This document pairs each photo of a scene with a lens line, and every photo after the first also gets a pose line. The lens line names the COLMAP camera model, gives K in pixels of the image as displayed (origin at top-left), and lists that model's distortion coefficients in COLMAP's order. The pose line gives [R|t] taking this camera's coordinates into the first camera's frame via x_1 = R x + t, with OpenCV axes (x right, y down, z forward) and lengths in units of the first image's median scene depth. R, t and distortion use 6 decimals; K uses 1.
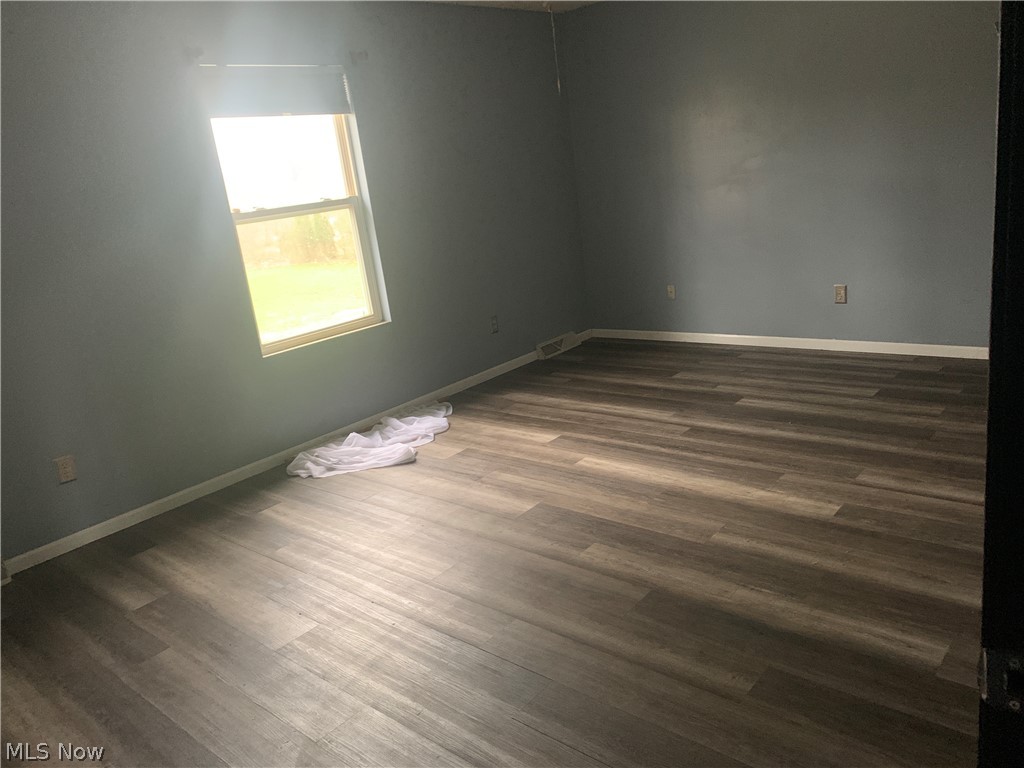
lens RADIAL K [[830.0, 0, 512.0], [0, 830.0, 384.0], [0, 0, 1]] dist [0.005537, -0.002155]
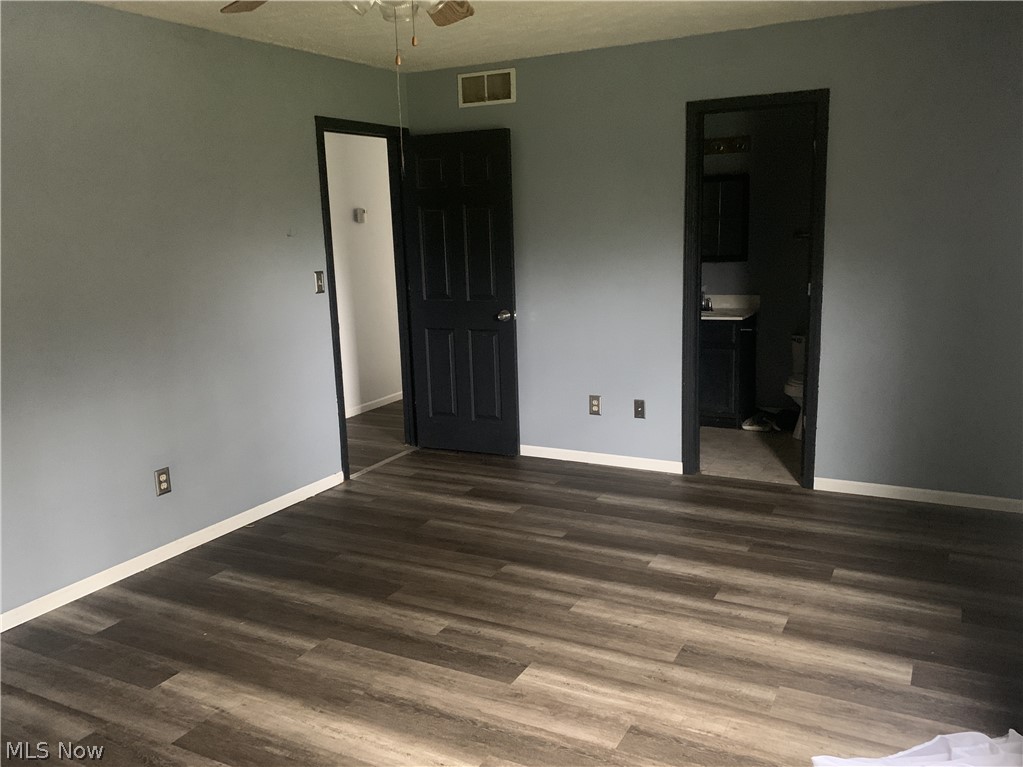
lens RADIAL K [[788.8, 0, 511.5], [0, 788.8, 383.5], [0, 0, 1]] dist [0.016871, -0.010288]
pose [[-0.960272, 0.202976, -0.191519, 0.132299], [0.093312, 0.880317, 0.465118, -0.501695], [0.263005, 0.428768, -0.864284, 1.713009]]
